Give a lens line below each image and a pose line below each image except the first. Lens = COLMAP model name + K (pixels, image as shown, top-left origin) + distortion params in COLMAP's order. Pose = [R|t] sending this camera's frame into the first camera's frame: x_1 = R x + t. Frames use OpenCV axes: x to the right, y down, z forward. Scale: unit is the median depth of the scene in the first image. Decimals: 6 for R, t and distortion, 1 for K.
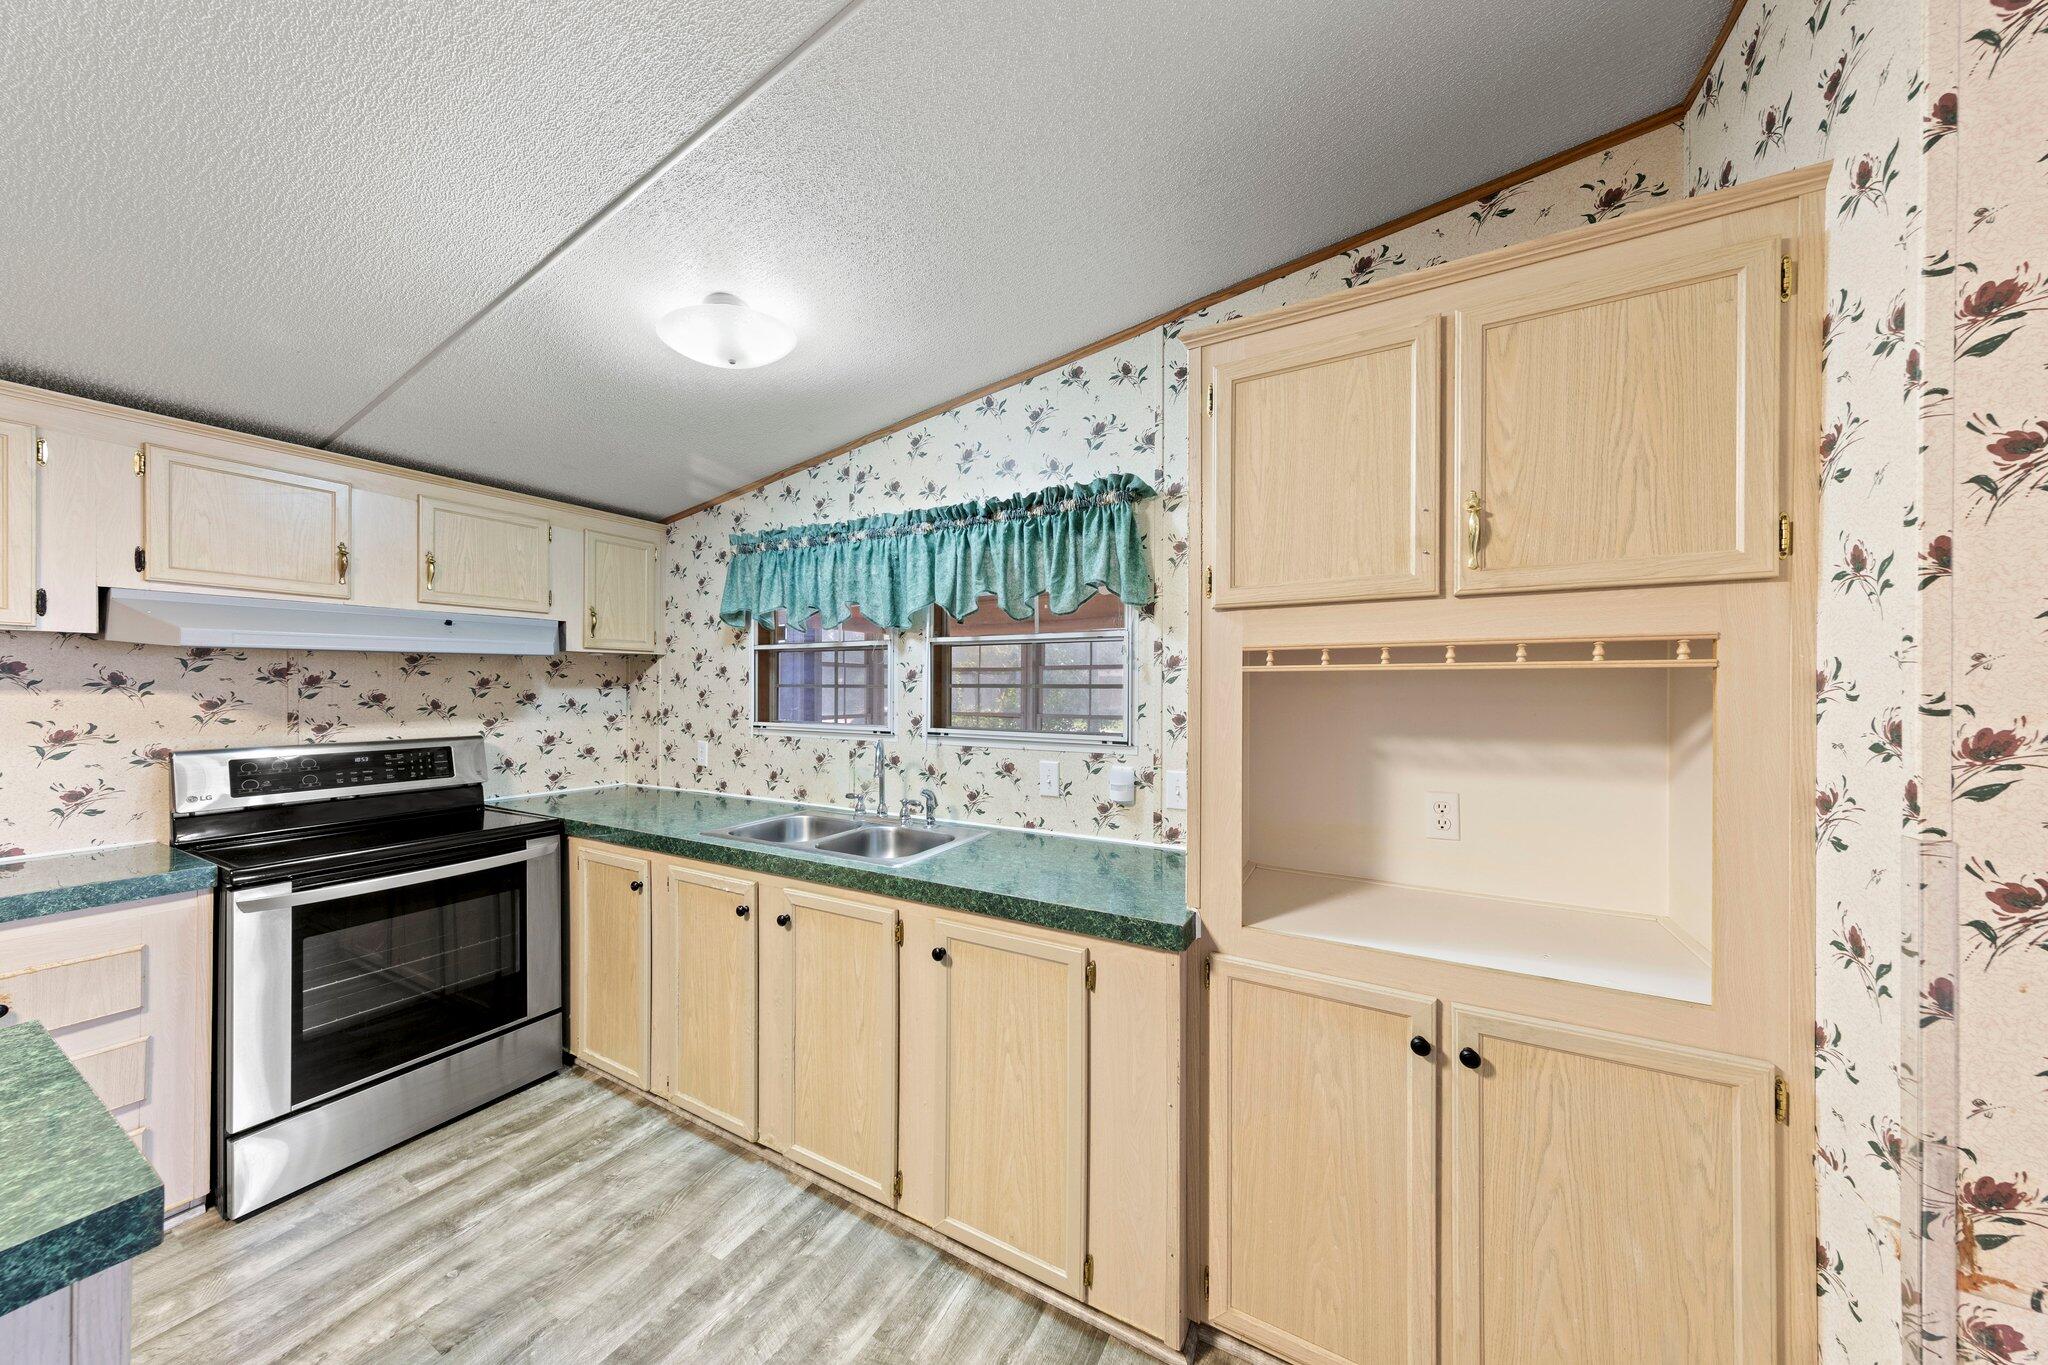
lens RADIAL K [[655.9, 0, 1027.1], [0, 655.9, 686.0], [0, 0, 1]] dist [0.006079, -0.000697]
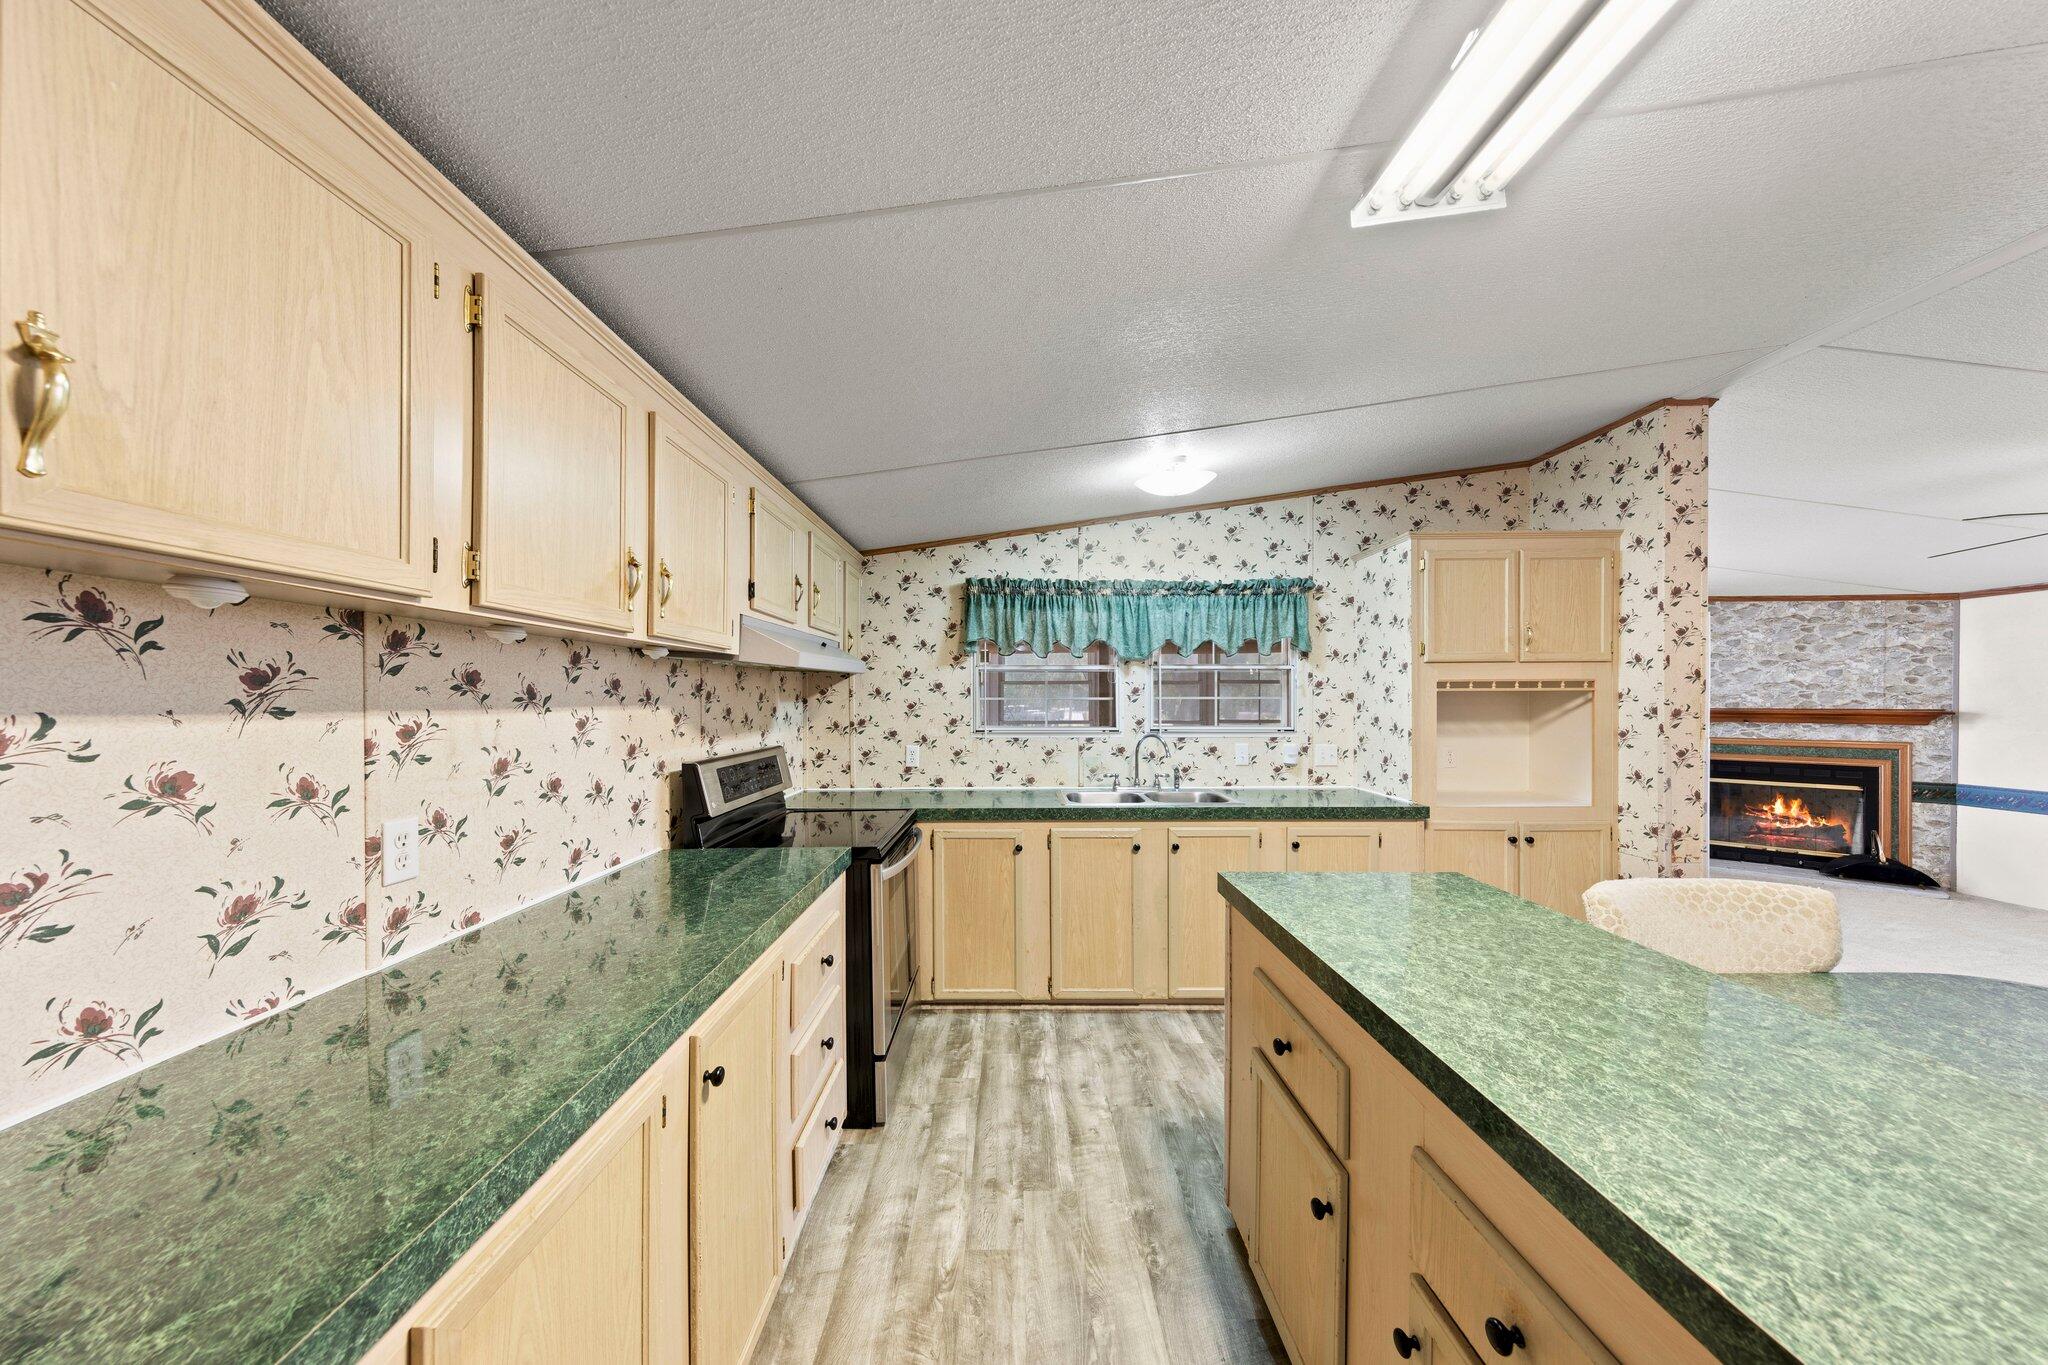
lens RADIAL K [[655.9, 0, 1012.4], [0, 655.9, 699.9], [0, 0, 1]] dist [0.006079, -0.000697]
pose [[0.882152, -0.005895, 0.470927, -1.180828], [0.003726, 0.999978, 0.005539, -0.005824], [-0.470949, -0.003131, 0.882155, -0.166115]]
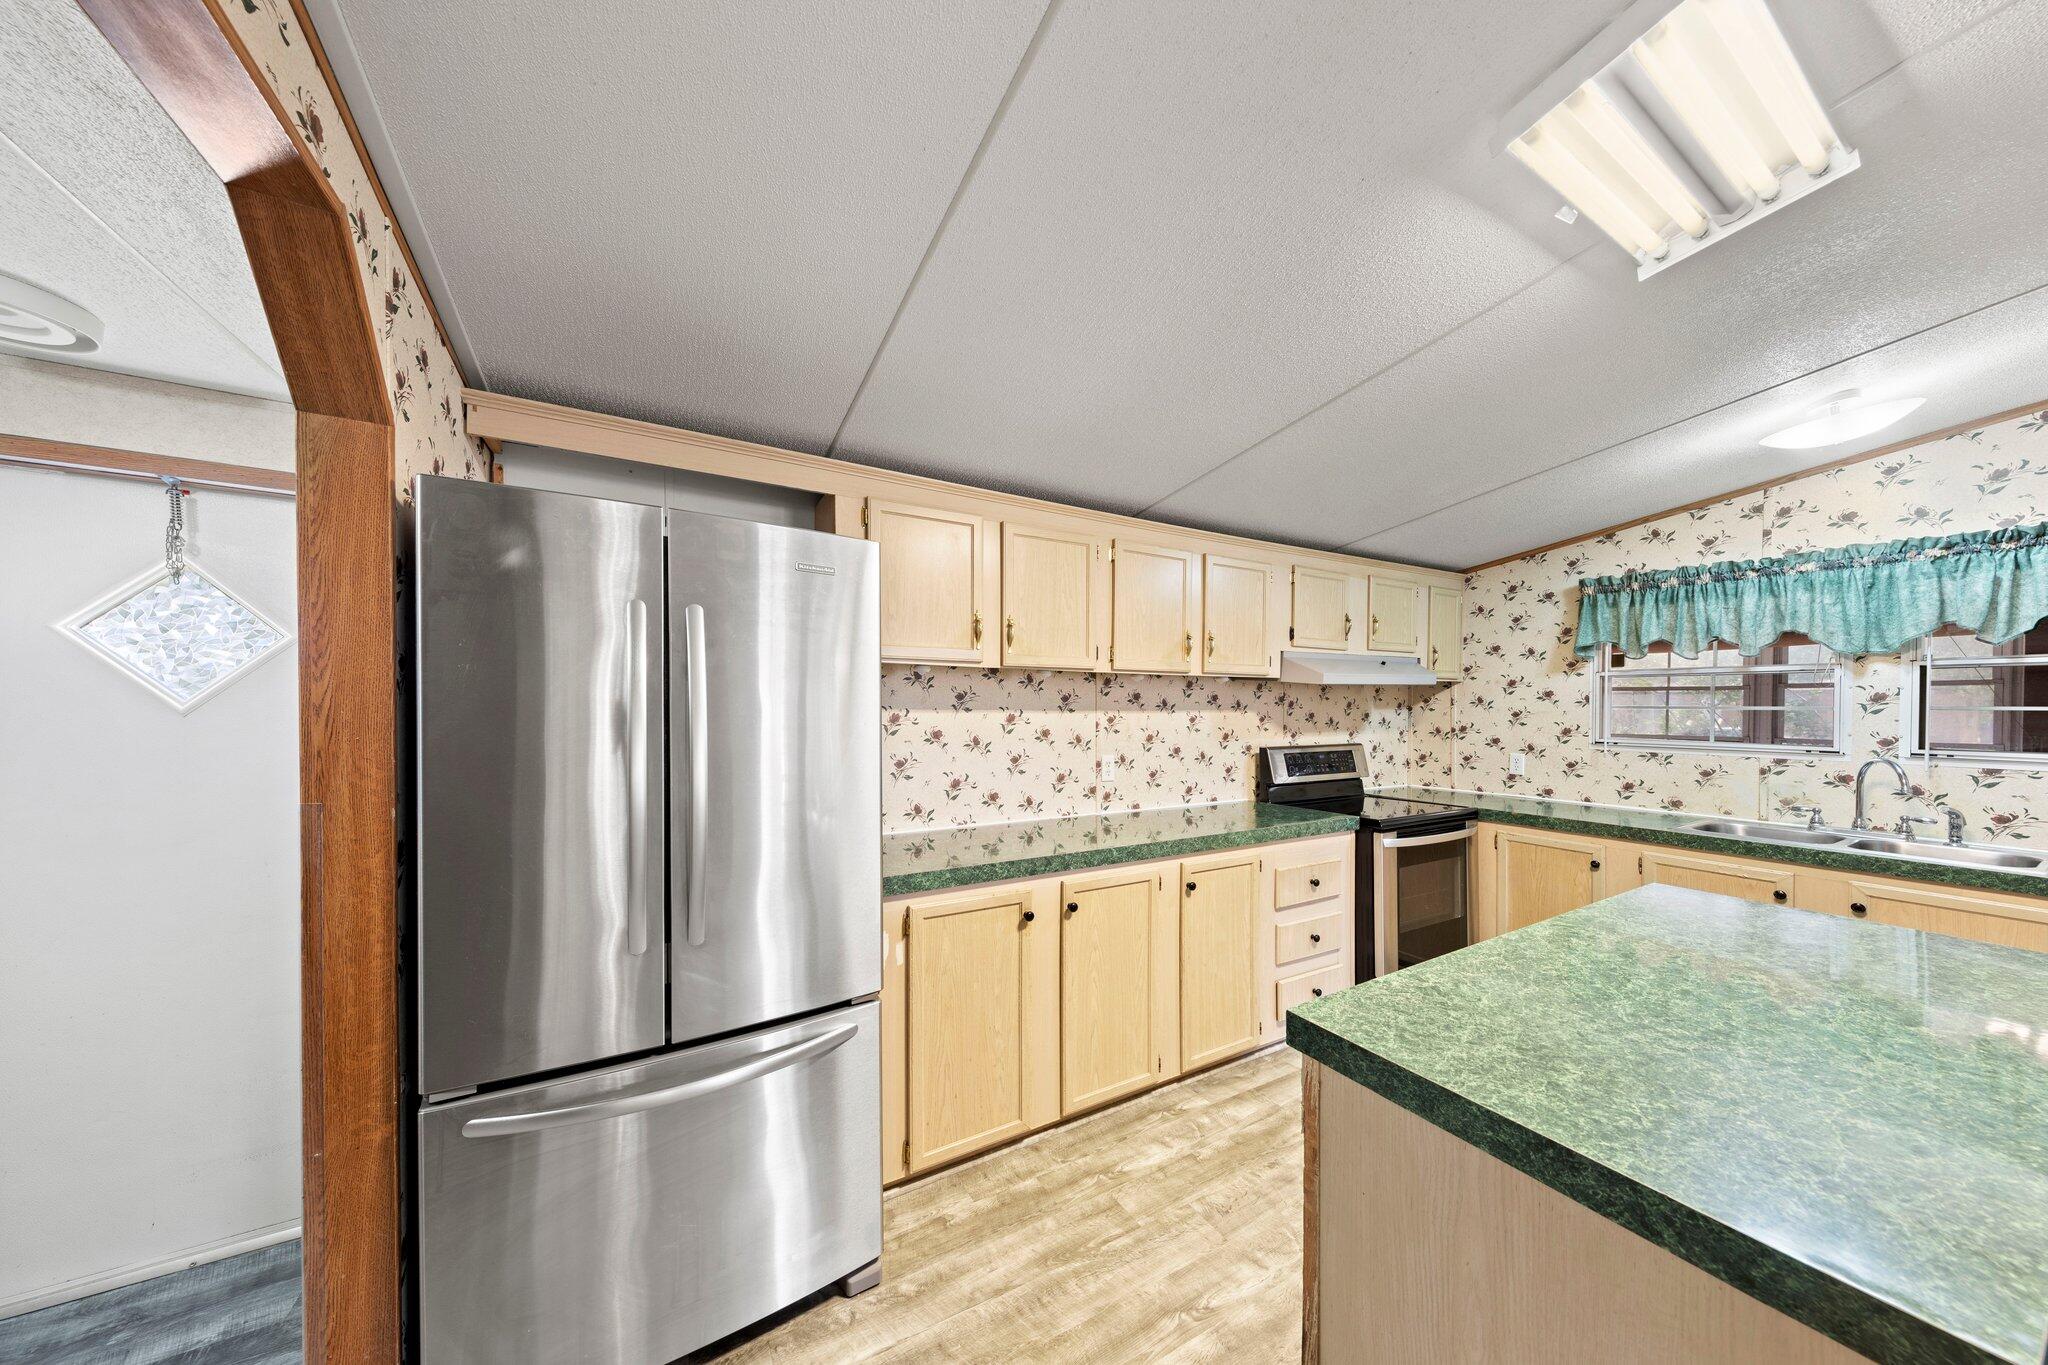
lens RADIAL K [[655.9, 0, 1025.7], [0, 655.9, 712.8], [0, 0, 1]] dist [0.006079, -0.000697]
pose [[0.847533, 0.005150, -0.530718, -0.816988], [0.000988, 0.999936, 0.011280, -0.006204], [0.530742, -0.010085, 0.847473, -0.641041]]
